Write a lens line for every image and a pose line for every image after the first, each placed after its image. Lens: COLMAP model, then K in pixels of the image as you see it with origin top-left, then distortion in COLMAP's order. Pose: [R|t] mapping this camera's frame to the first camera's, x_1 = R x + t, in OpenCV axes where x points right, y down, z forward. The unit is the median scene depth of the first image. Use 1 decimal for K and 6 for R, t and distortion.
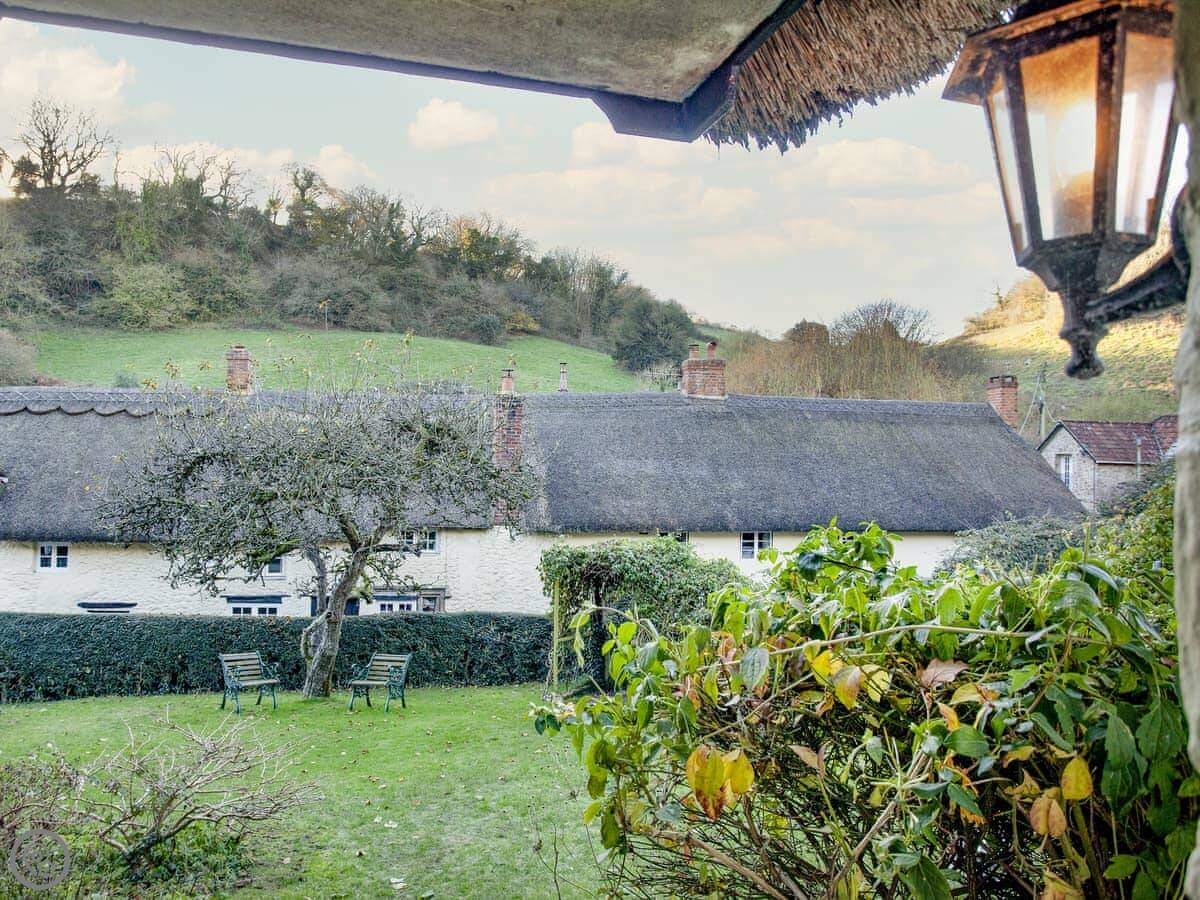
lens RADIAL K [[867.7, 0, 601.1], [0, 867.7, 455.3], [0, 0, 1]] dist [-0.040436, 0.002423]
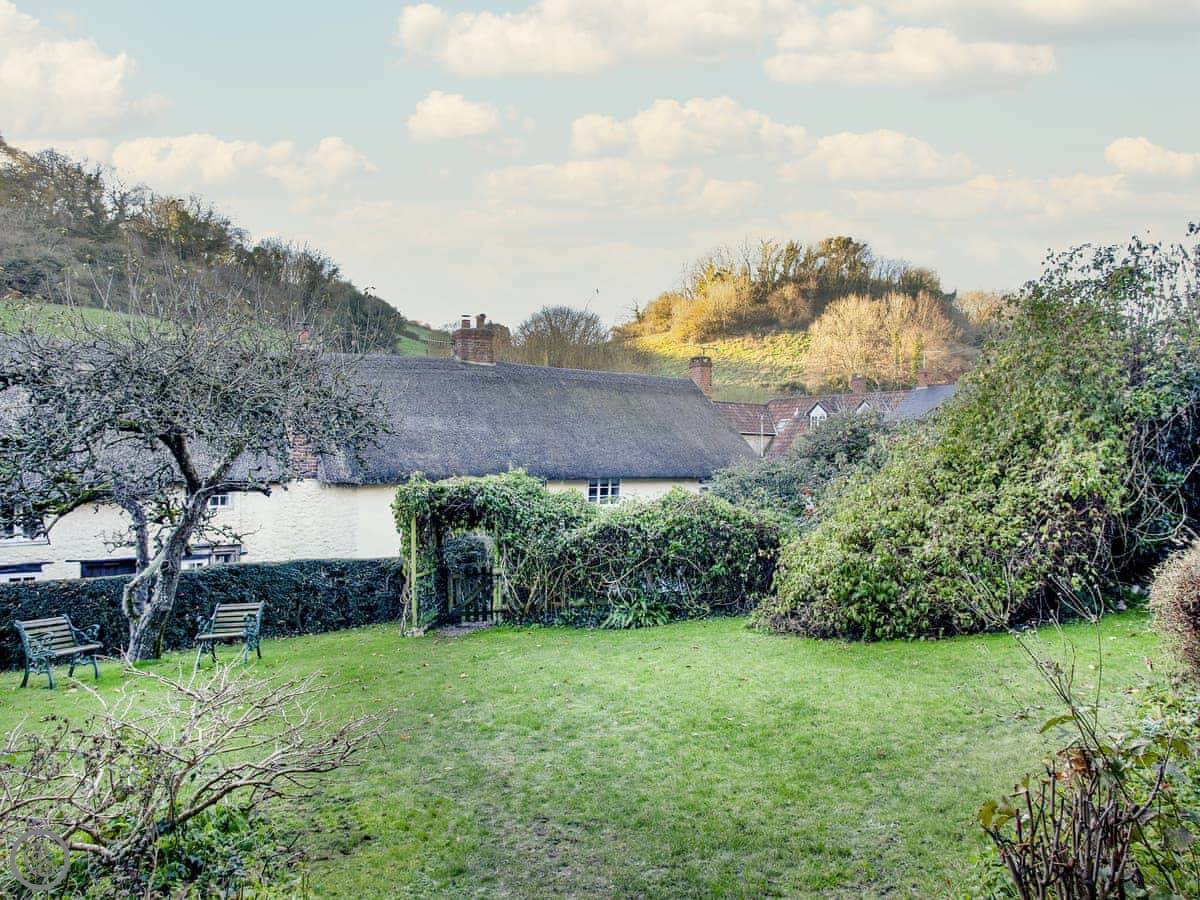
lens RADIAL K [[723.3, 0, 594.4], [0, 723.3, 462.4], [0, 0, 1]] dist [-0.067259, 0.037344]
pose [[0.912233, -0.015610, 0.409374, -0.173987], [0.006184, 0.999685, 0.024340, 0.054173], [-0.409625, -0.019672, 0.912042, 0.133417]]
